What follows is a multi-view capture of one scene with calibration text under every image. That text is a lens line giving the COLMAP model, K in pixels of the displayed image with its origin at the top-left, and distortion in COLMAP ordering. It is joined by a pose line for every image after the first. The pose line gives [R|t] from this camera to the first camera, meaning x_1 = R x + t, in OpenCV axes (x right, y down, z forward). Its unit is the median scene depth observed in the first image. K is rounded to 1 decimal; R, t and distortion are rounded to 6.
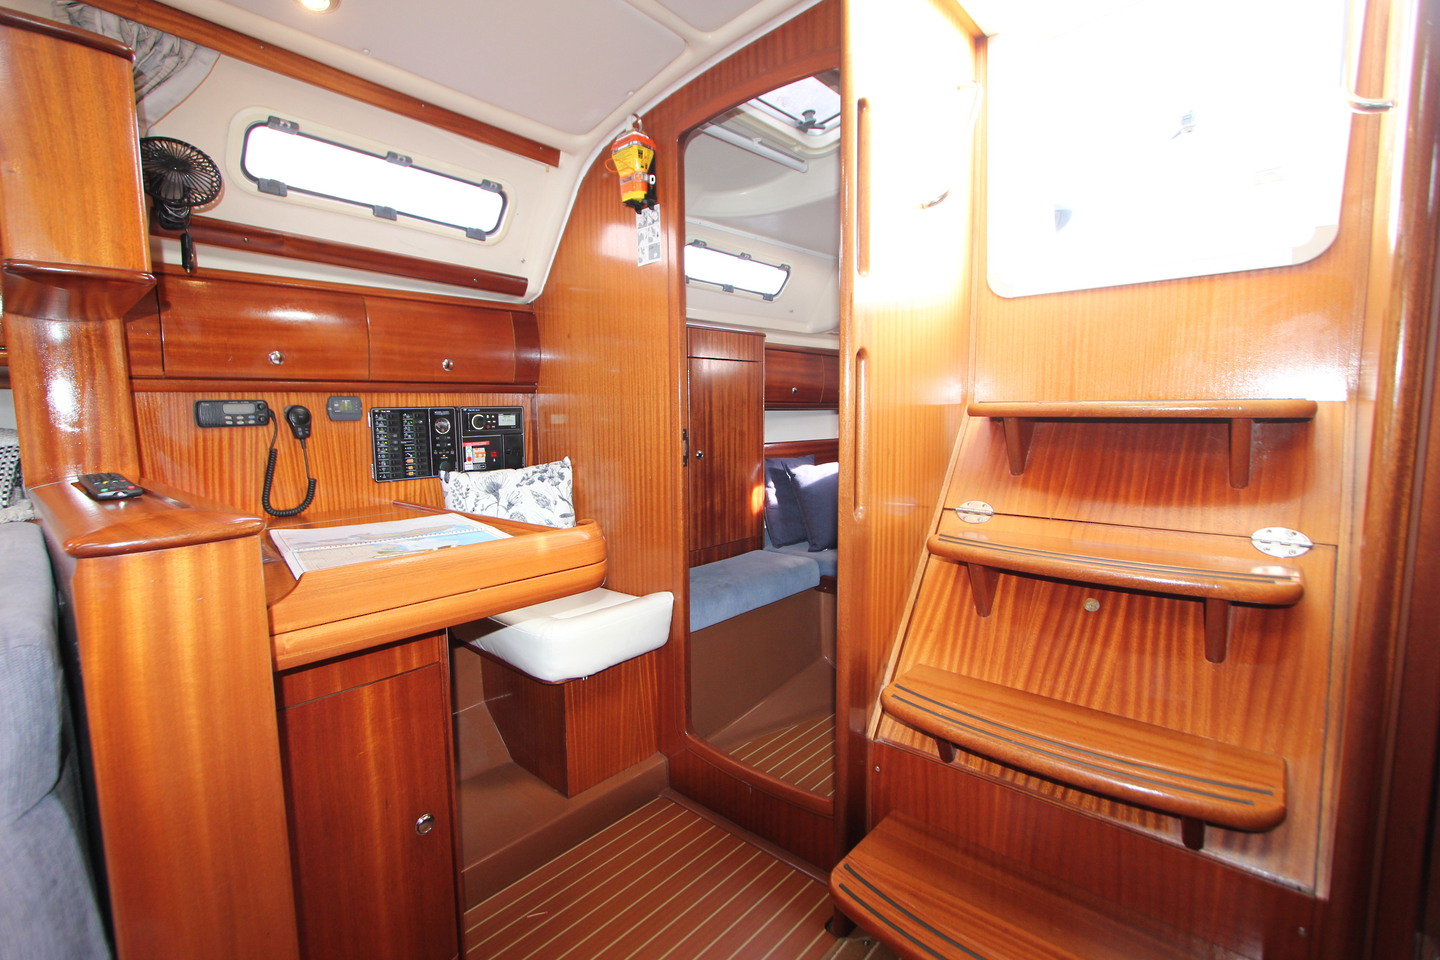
lens RADIAL K [[660.4, 0, 711.1], [0, 660.4, 482.5], [0, 0, 1]] dist [-0.010159, -0.000199]
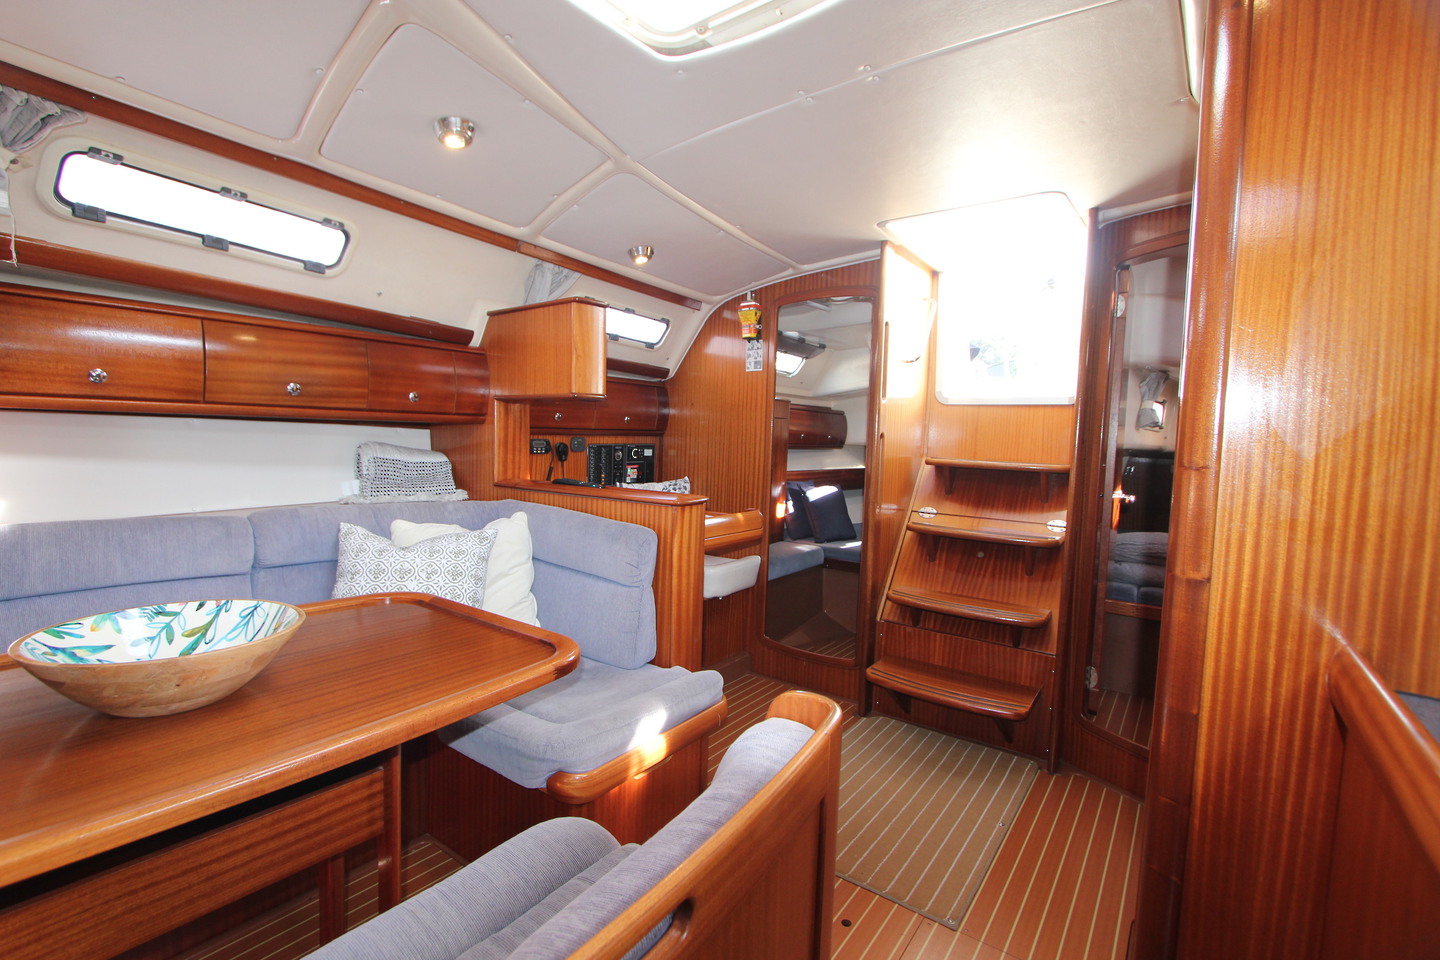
lens RADIAL K [[660.4, 0, 718.2], [0, 660.4, 481.5], [0, 0, 1]] dist [-0.010159, -0.000199]
pose [[0.992984, 0.037136, 0.112266, -0.336593], [-0.033291, 0.998800, -0.035933, 0.031626], [-0.113465, 0.031944, 0.993028, -0.672951]]
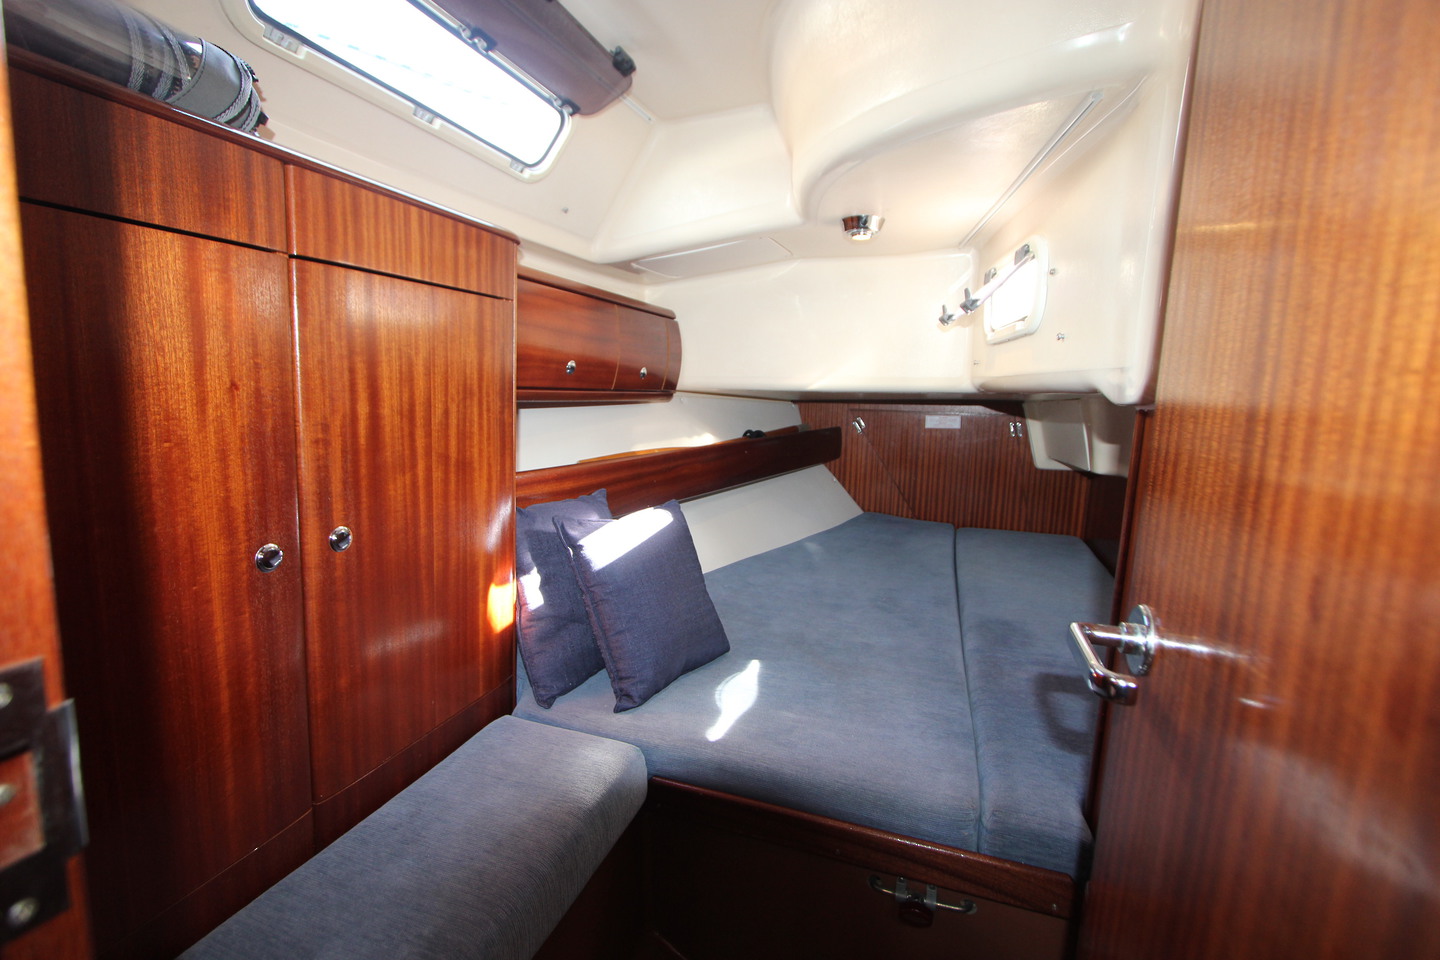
lens RADIAL K [[660.4, 0, 709.2], [0, 660.4, 478.7], [0, 0, 1]] dist [-0.010159, -0.000199]
pose [[0.920246, -0.006160, 0.391291, 0.033338], [-0.010275, 0.999151, 0.039896, -0.109358], [-0.391204, -0.040735, 0.919402, 0.713017]]
